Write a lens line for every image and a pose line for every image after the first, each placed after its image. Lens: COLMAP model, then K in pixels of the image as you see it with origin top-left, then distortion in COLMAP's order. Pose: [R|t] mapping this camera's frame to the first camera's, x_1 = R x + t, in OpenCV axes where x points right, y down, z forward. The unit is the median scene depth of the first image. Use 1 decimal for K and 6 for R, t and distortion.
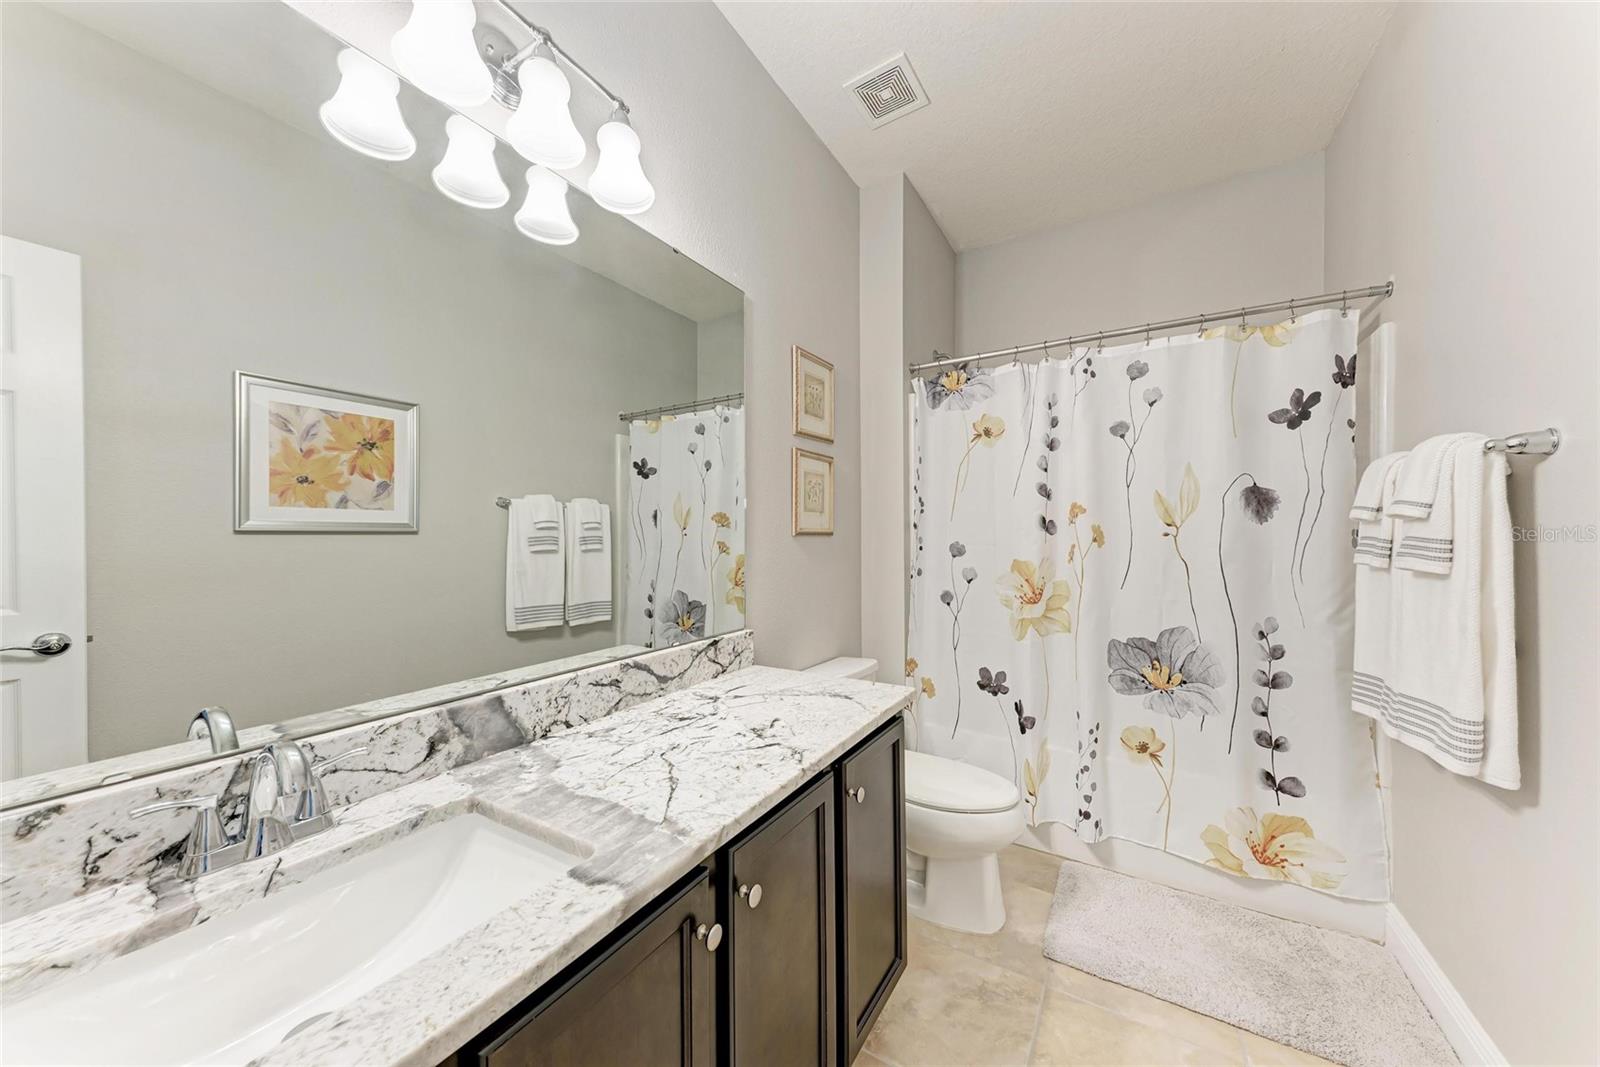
lens RADIAL K [[547.9, 0, 797.3], [0, 547.9, 537.0], [0, 0, 1]] dist [0.013734, -0.002876]
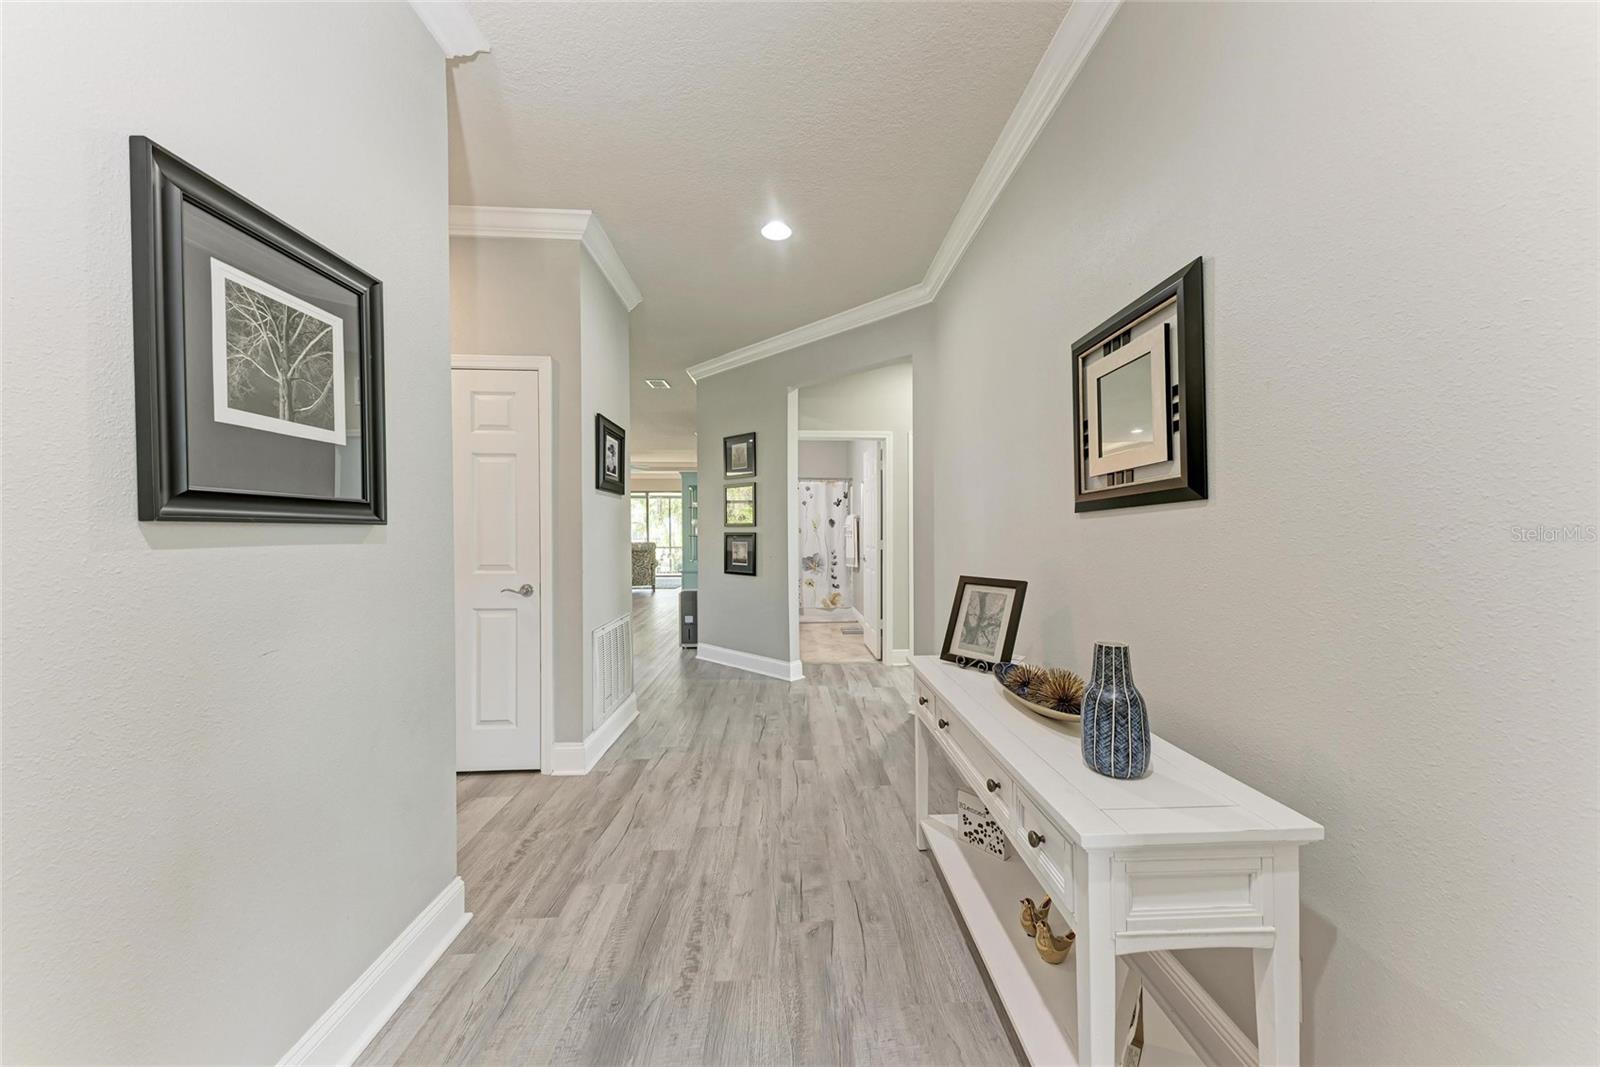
lens RADIAL K [[547.9, 0, 806.2], [0, 547.9, 526.7], [0, 0, 1]] dist [0.013734, -0.002876]
pose [[0.826214, -0.005312, 0.563332, -1.774557], [0.006523, 0.999979, -0.000137, -0.033627], [-0.563319, 0.003788, 0.826231, -2.470325]]
